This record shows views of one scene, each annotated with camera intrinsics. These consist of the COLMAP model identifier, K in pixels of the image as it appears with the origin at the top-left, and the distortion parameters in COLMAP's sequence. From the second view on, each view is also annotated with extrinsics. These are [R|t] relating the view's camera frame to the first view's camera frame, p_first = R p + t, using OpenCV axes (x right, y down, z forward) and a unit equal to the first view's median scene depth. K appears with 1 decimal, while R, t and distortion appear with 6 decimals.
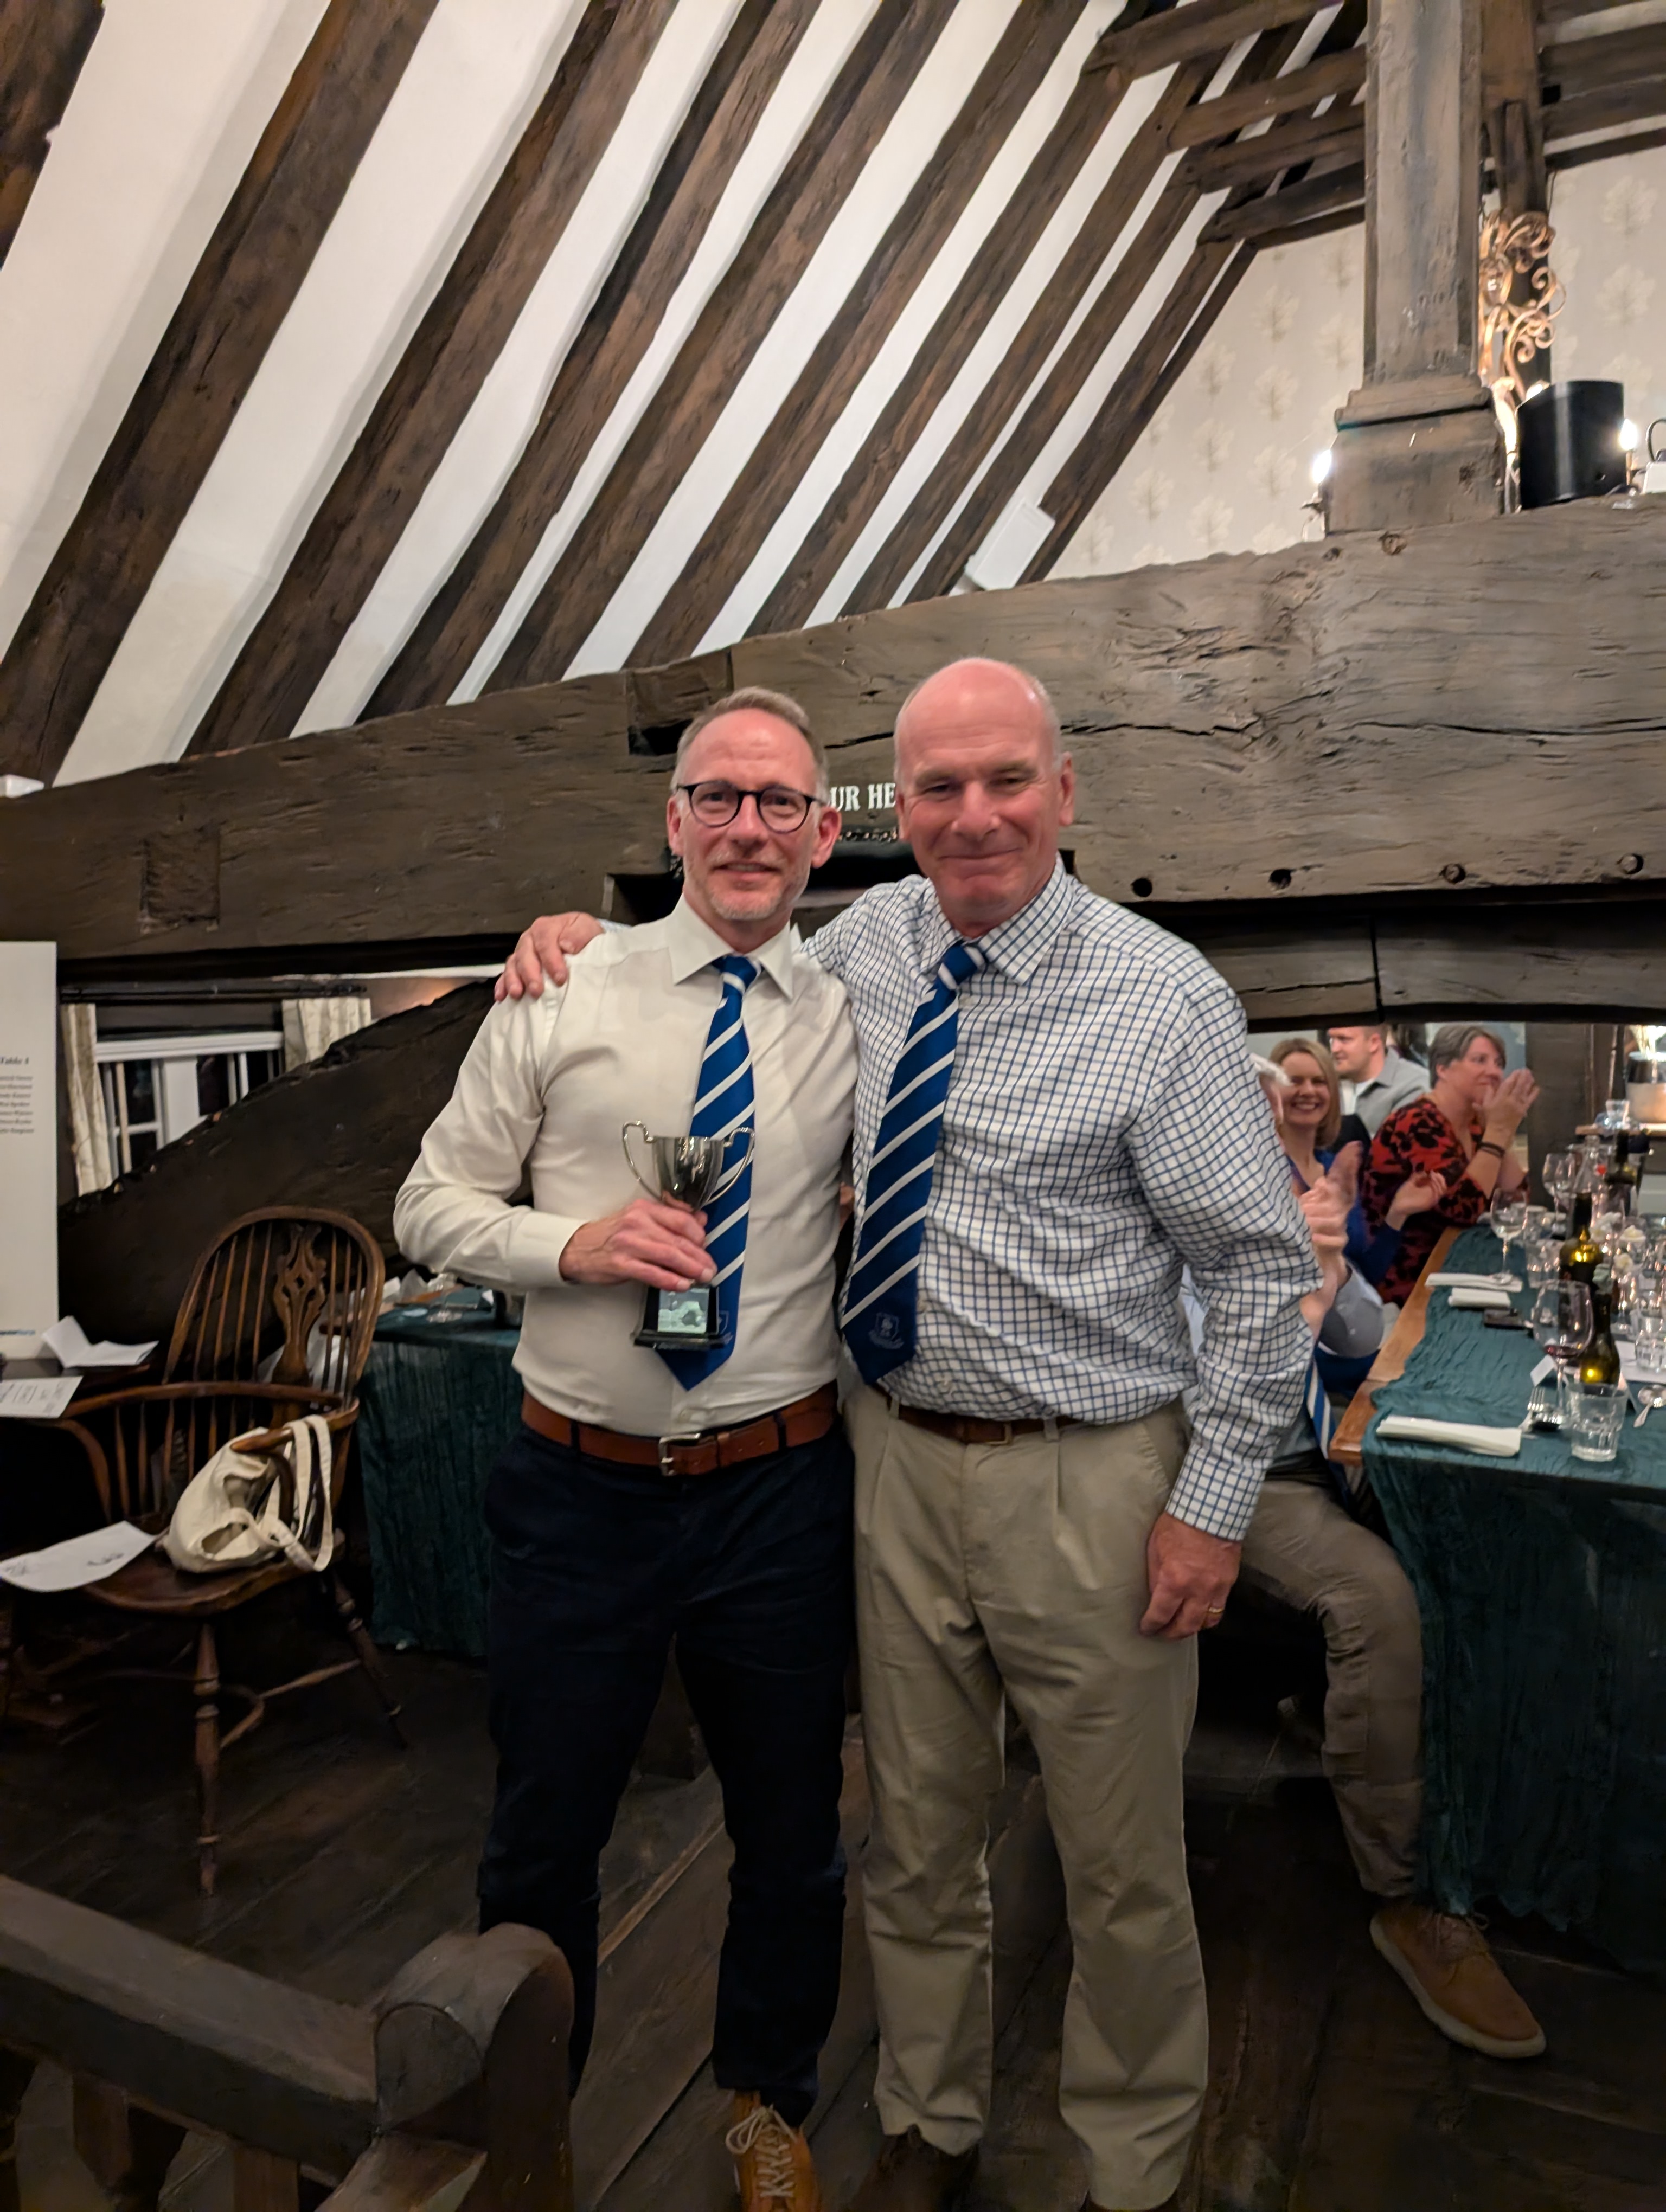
lens RADIAL K [[1597.9, 0, 864.1], [0, 1597.9, 1115.8], [0, 0, 1]] dist [0.010772, -0.011352]
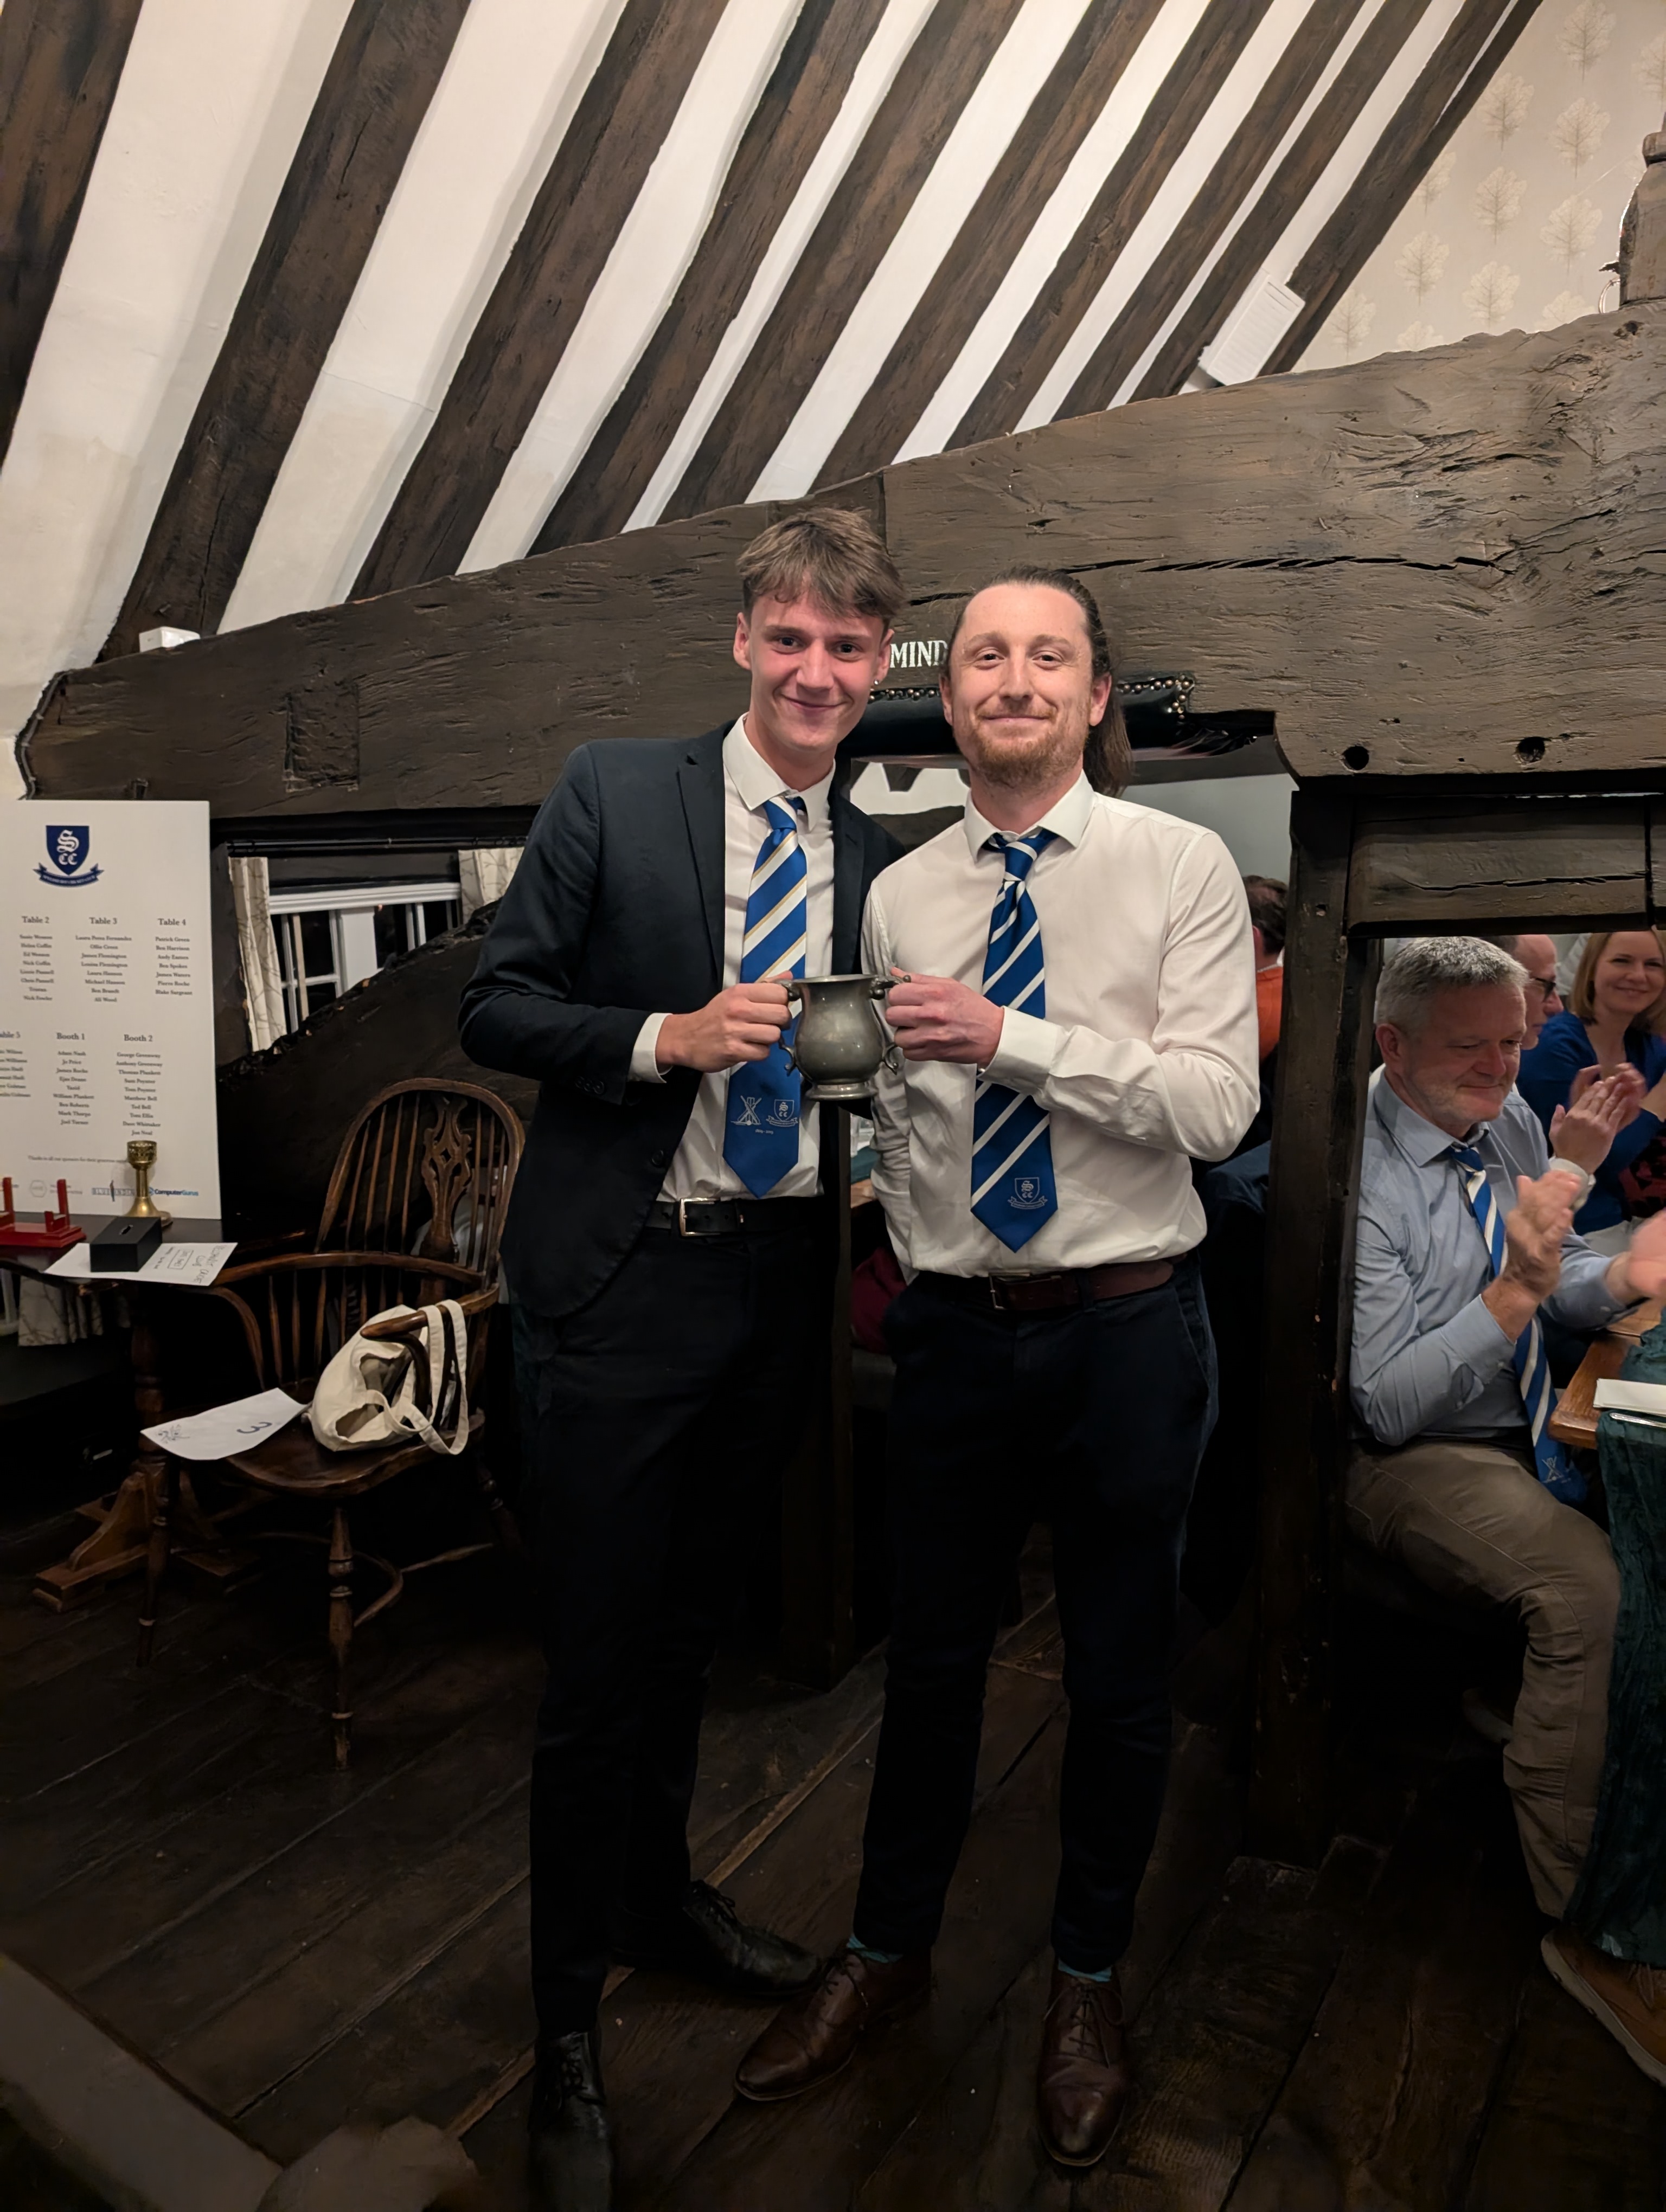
lens RADIAL K [[1597.9, 0, 817.3], [0, 1597.9, 1104.7], [0, 0, 1]] dist [0.010772, -0.011352]
pose [[0.985644, 0.035713, -0.165014, 0.032291], [-0.018686, 0.994443, 0.103609, -0.034288], [0.167797, -0.099038, 0.980834, 0.090773]]
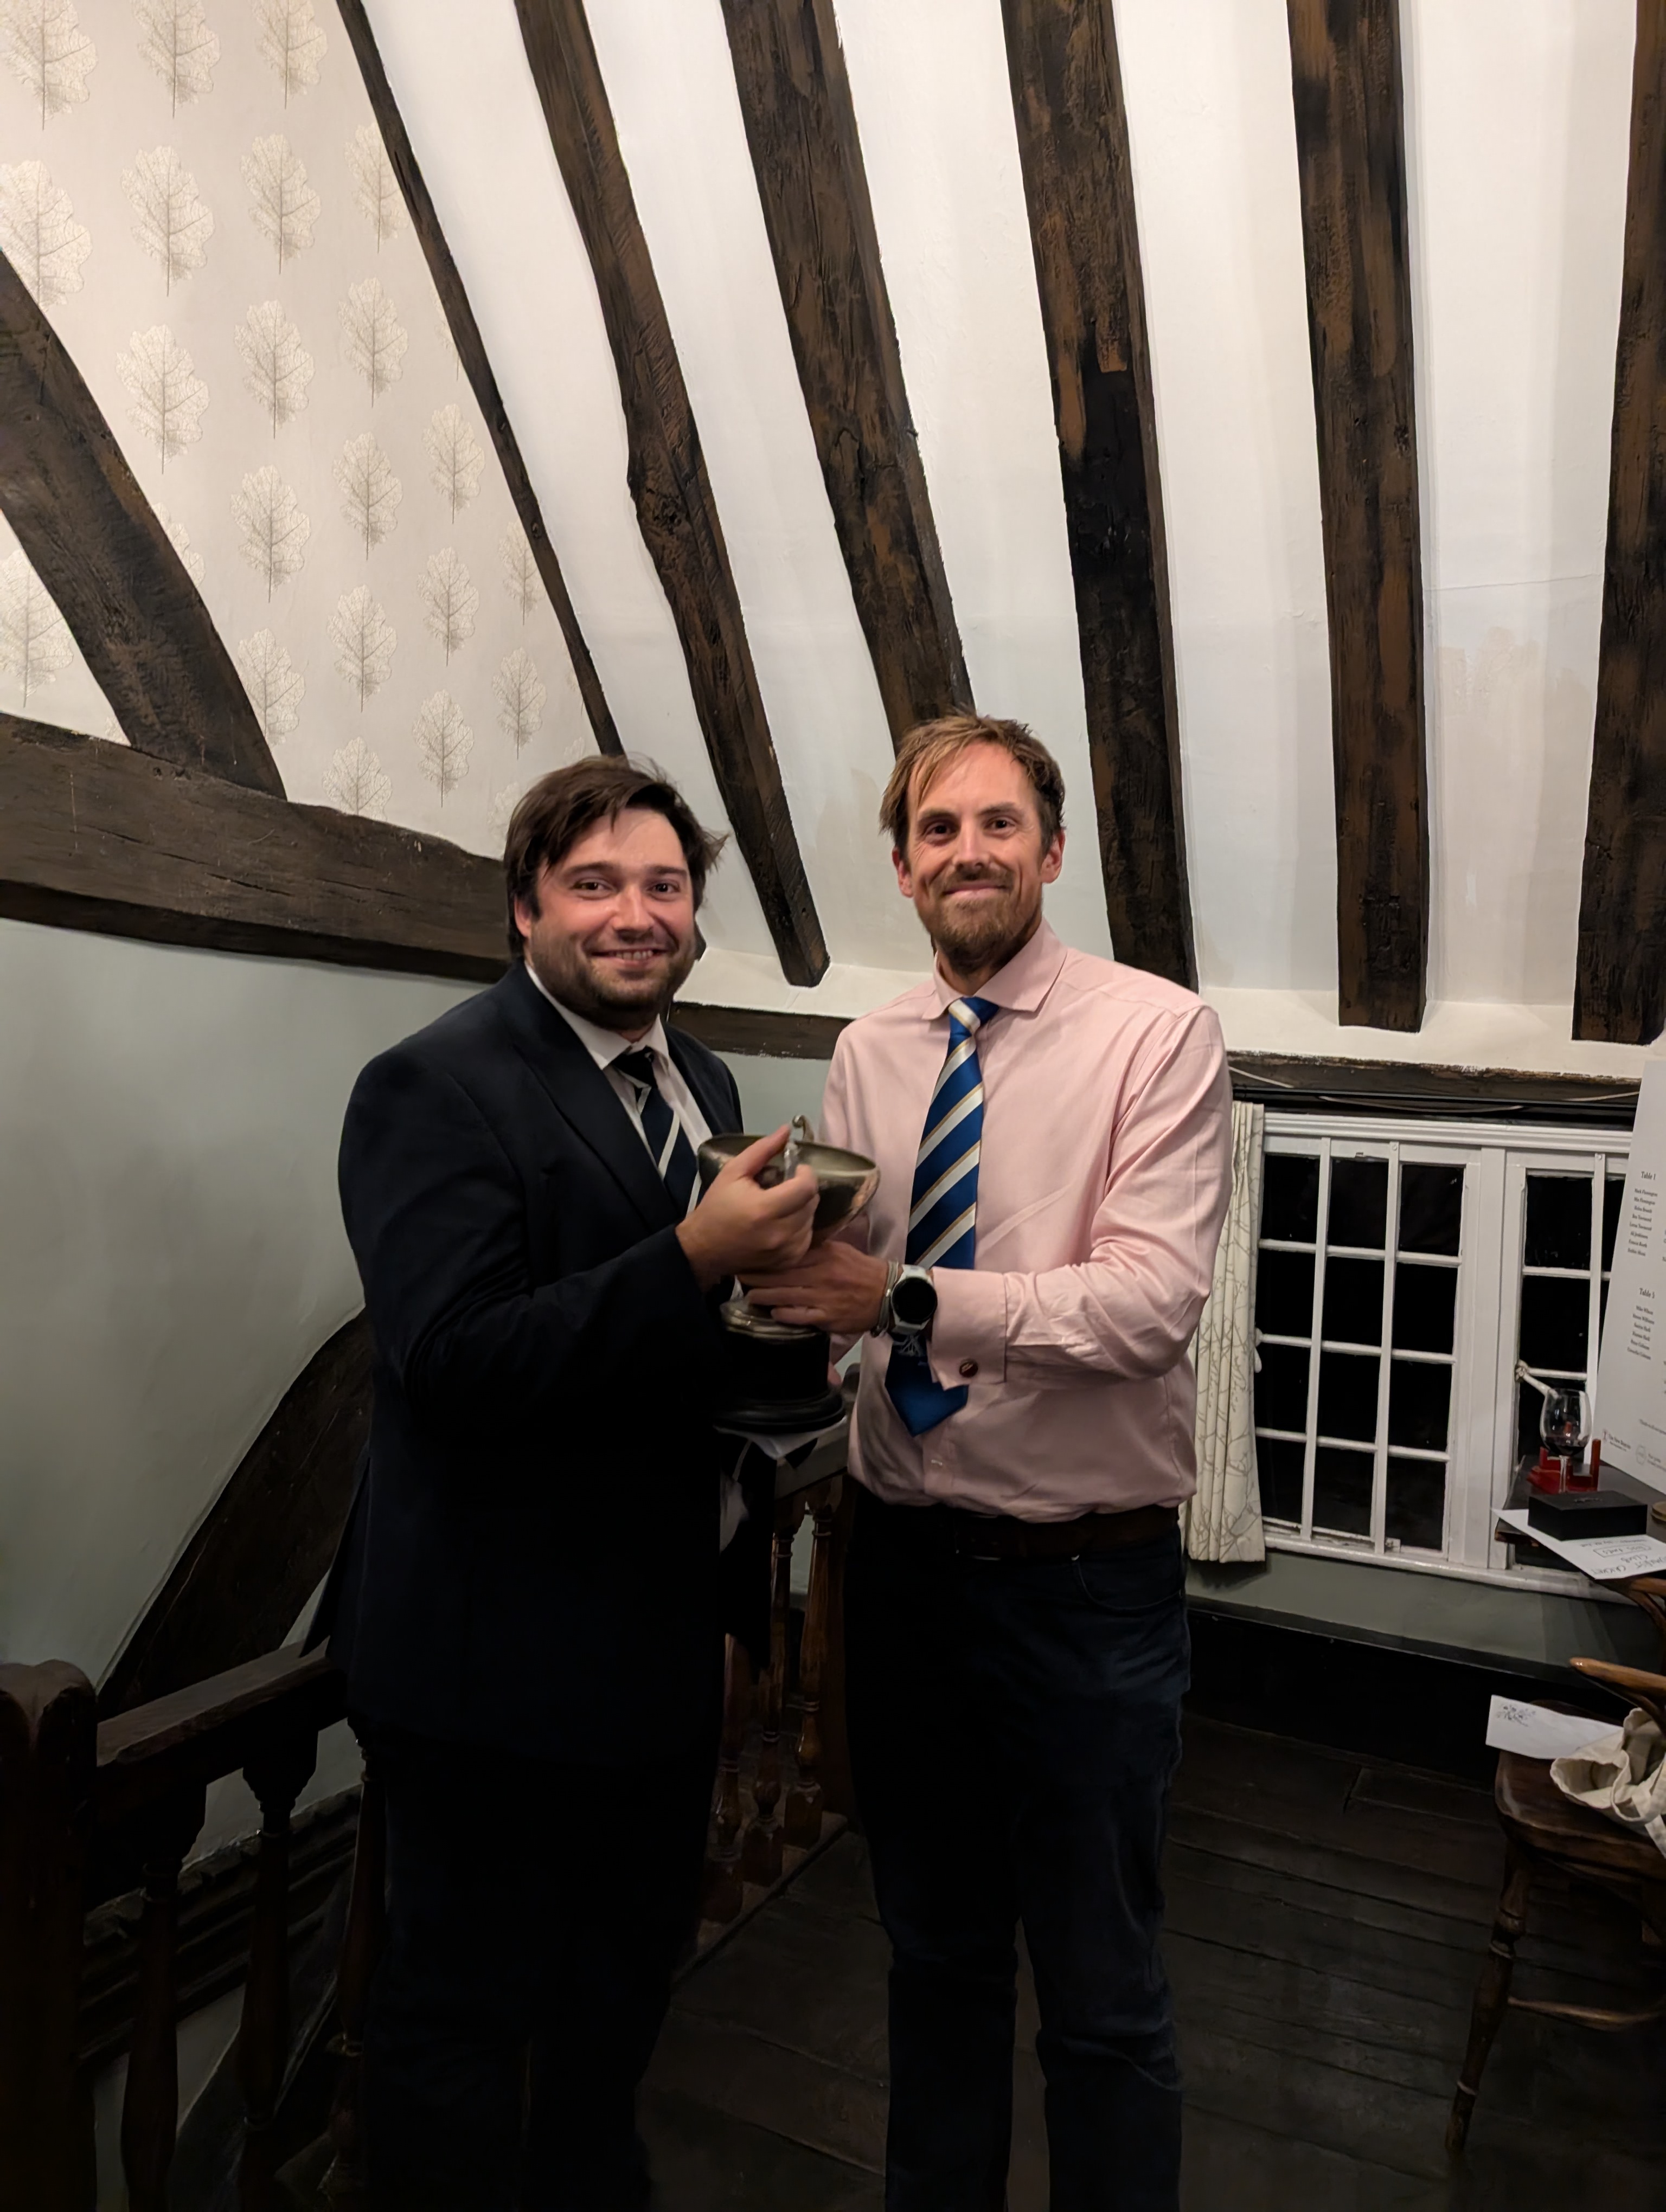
lens RADIAL K [[1597.9, 0, 846.8], [0, 1597.9, 1109.4], [0, 0, 1]] dist [0.010772, -0.011352]
pose [[-0.030852, 0.040374, -0.998708, 0.393919], [-0.128085, 0.990786, 0.044011, -0.059661], [0.991283, 0.129278, -0.025397, 0.547643]]
